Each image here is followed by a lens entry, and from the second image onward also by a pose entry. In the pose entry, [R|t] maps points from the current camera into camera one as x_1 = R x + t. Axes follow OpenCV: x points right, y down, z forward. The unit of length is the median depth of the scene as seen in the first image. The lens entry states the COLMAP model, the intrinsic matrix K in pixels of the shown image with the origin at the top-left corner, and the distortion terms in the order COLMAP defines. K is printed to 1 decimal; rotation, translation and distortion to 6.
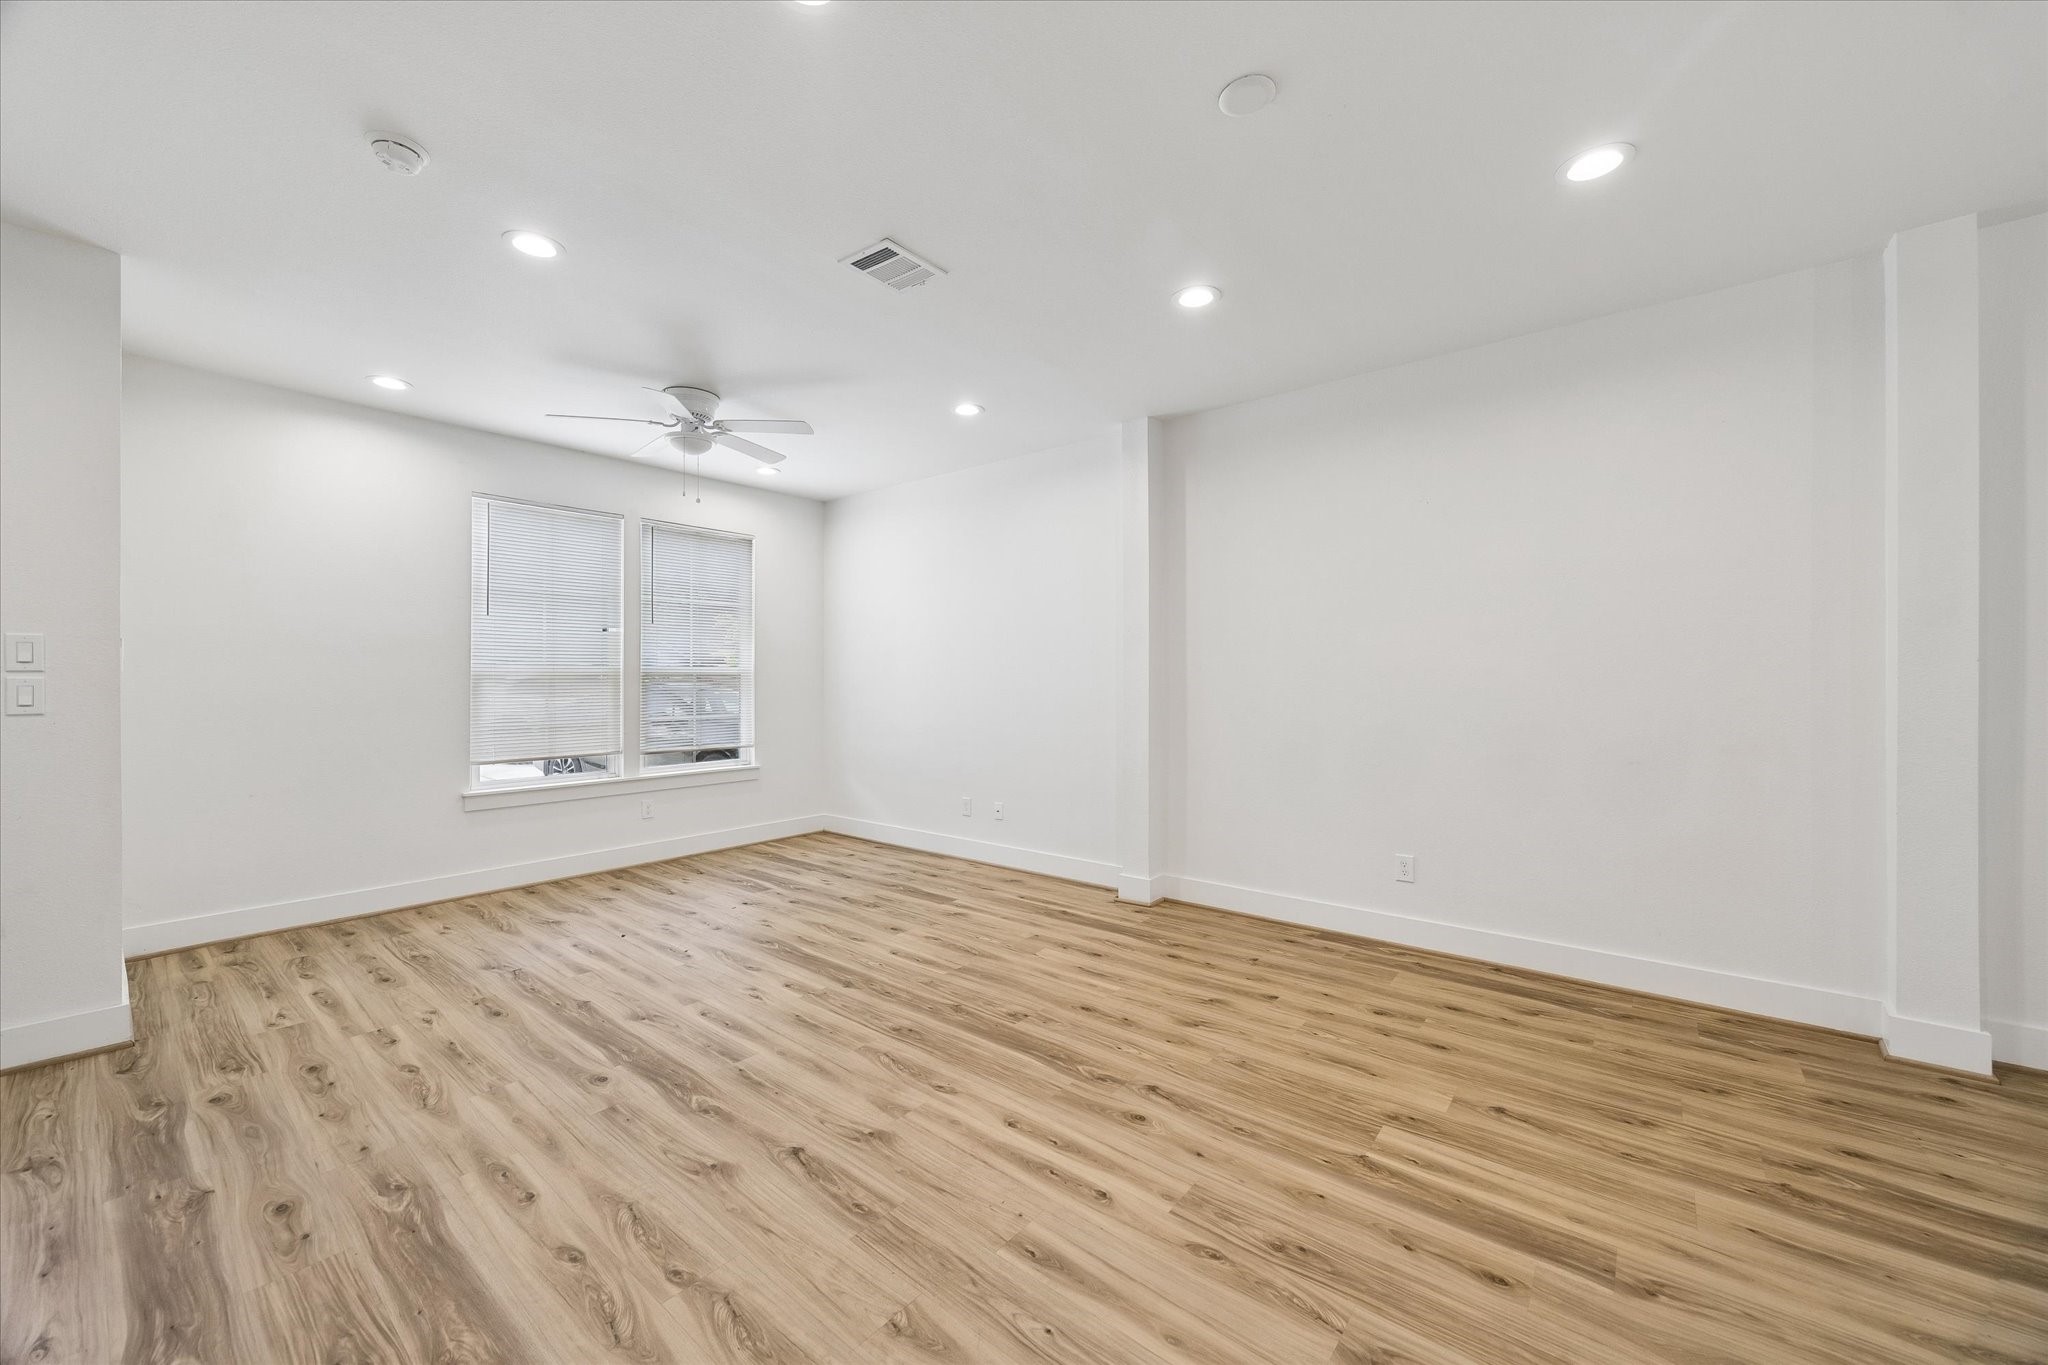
lens RADIAL K [[778.9, 0, 1006.9], [0, 778.9, 684.2], [0, 0, 1]] dist [-0.002623, -0.000138]
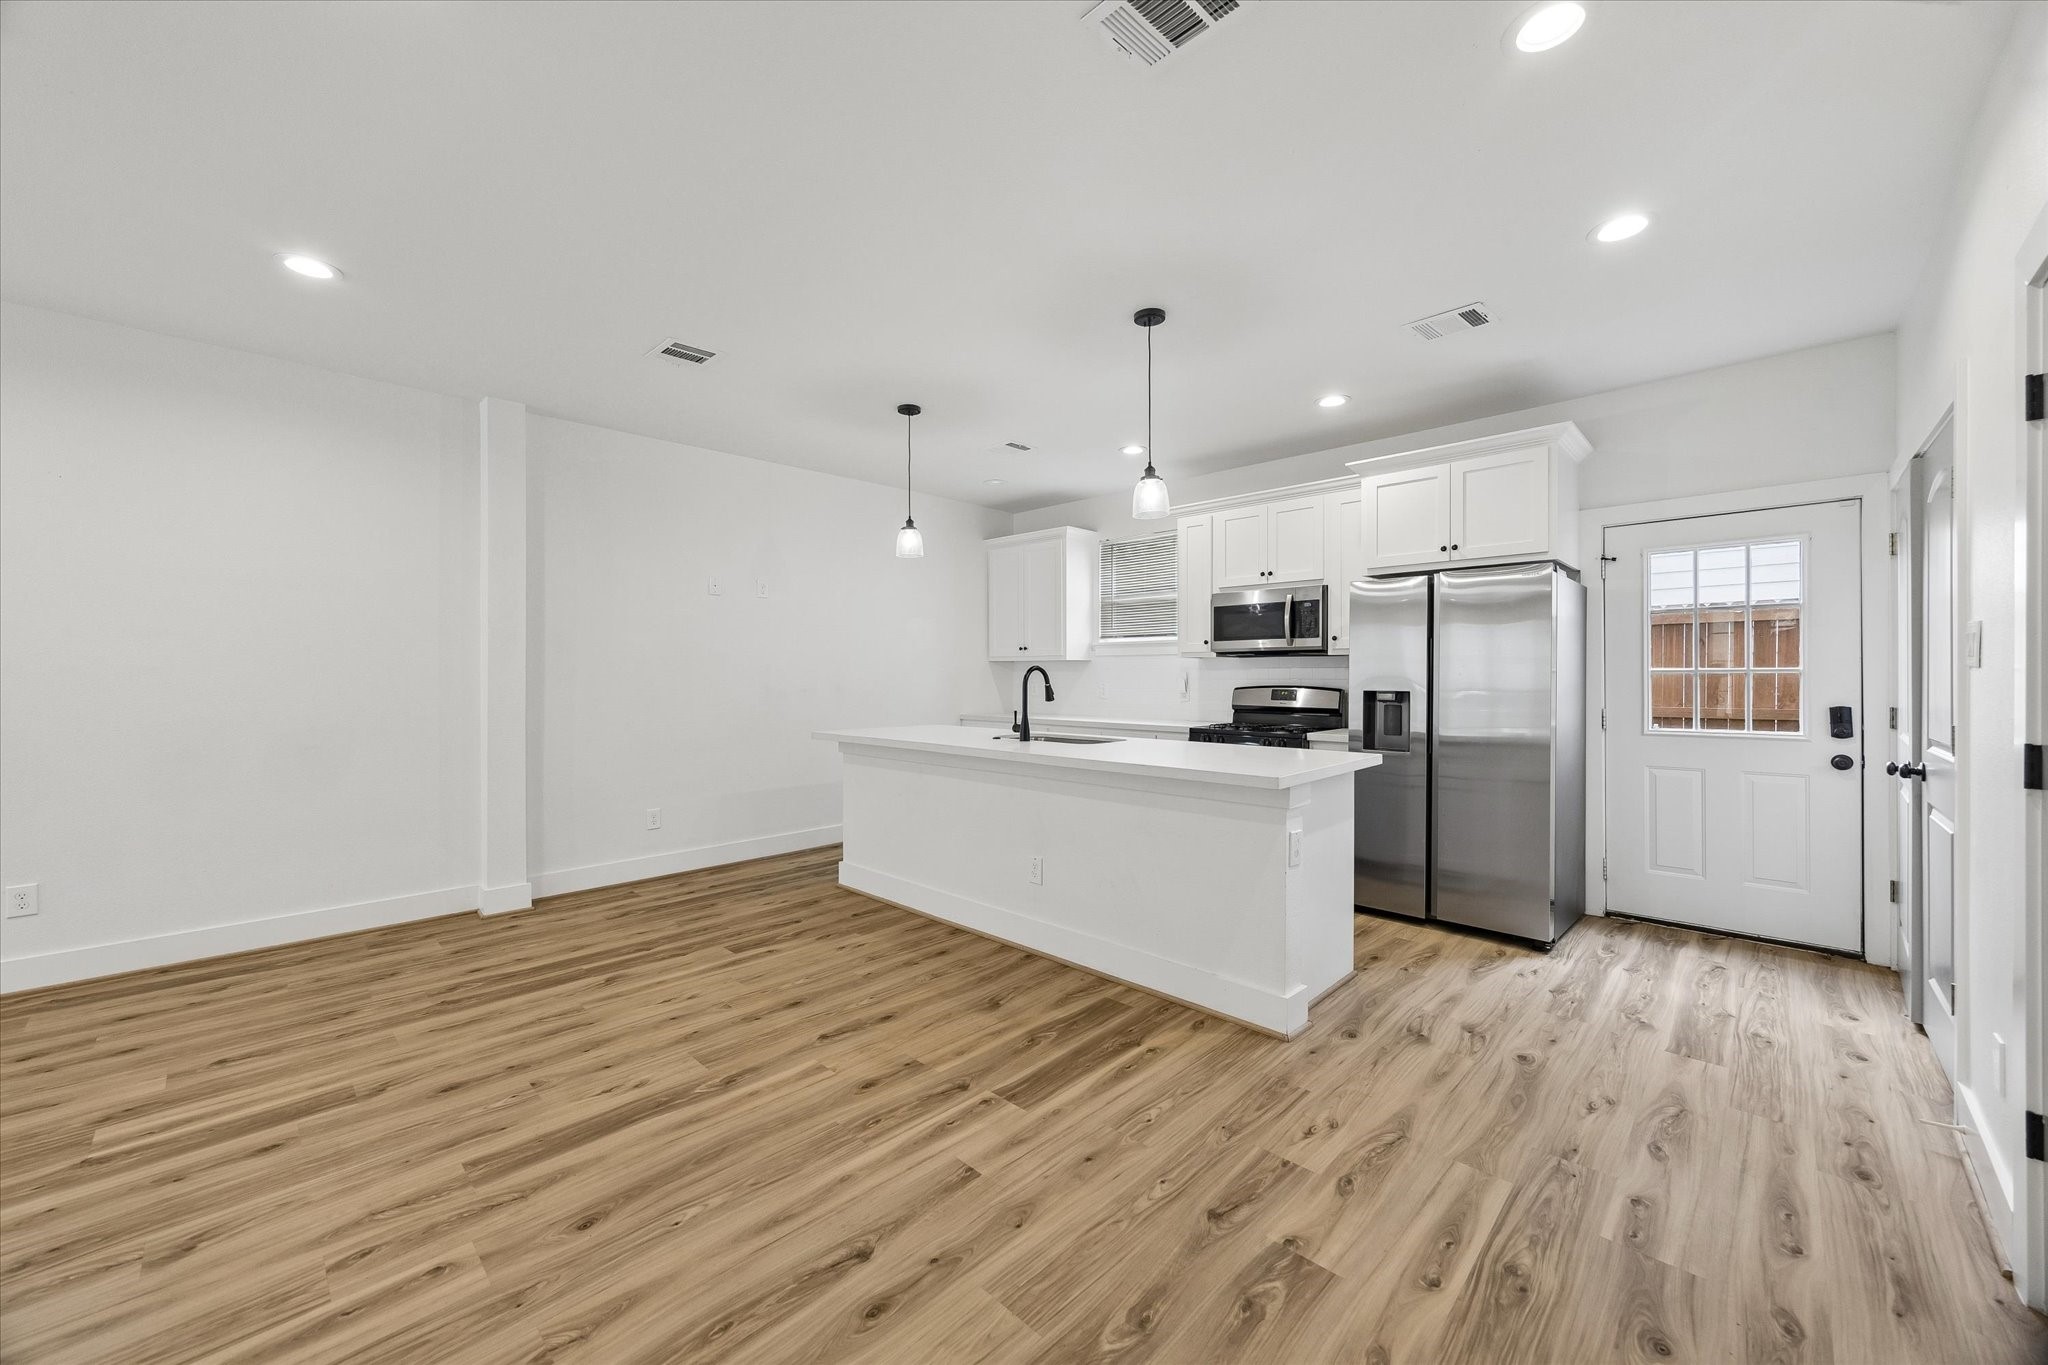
lens RADIAL K [[778.9, 0, 1017.7], [0, 778.9, 672.2], [0, 0, 1]] dist [-0.002623, -0.000138]
pose [[0.083140, 0.006899, 0.996514, -0.350043], [0.004684, 0.999962, -0.007314, 0.002083], [-0.996527, 0.005276, 0.083105, -0.214086]]
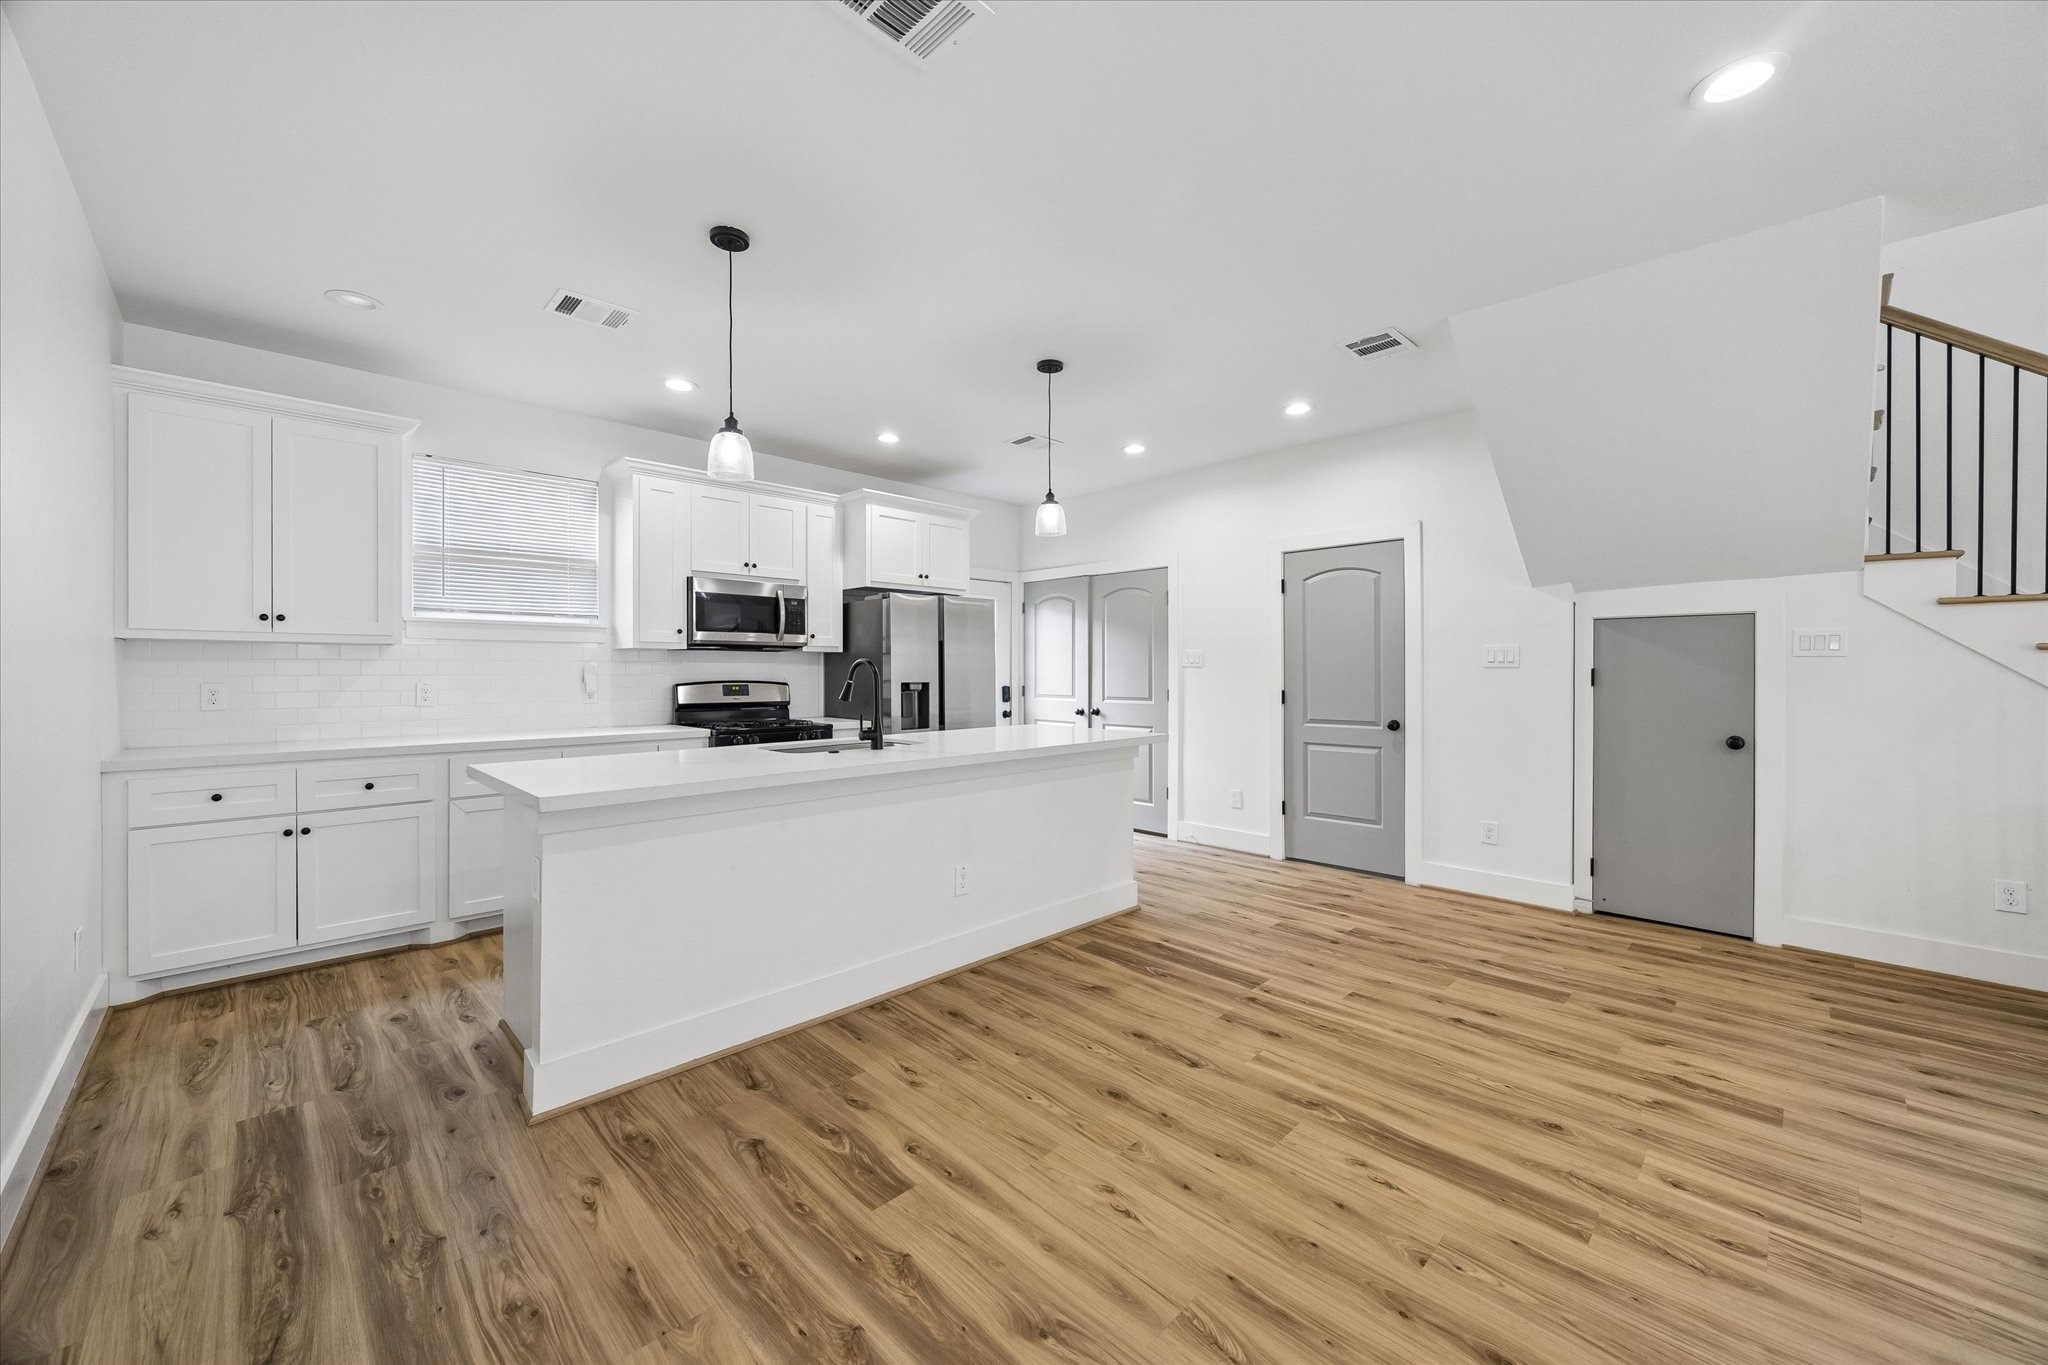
lens RADIAL K [[778.9, 0, 1010.1], [0, 778.9, 670.6], [0, 0, 1]] dist [-0.002623, -0.000138]
pose [[-0.994521, 0.003121, 0.104489, 0.837368], [0.003881, 0.999967, 0.007070, -0.011301], [-0.104463, 0.007437, -0.994501, 1.155924]]
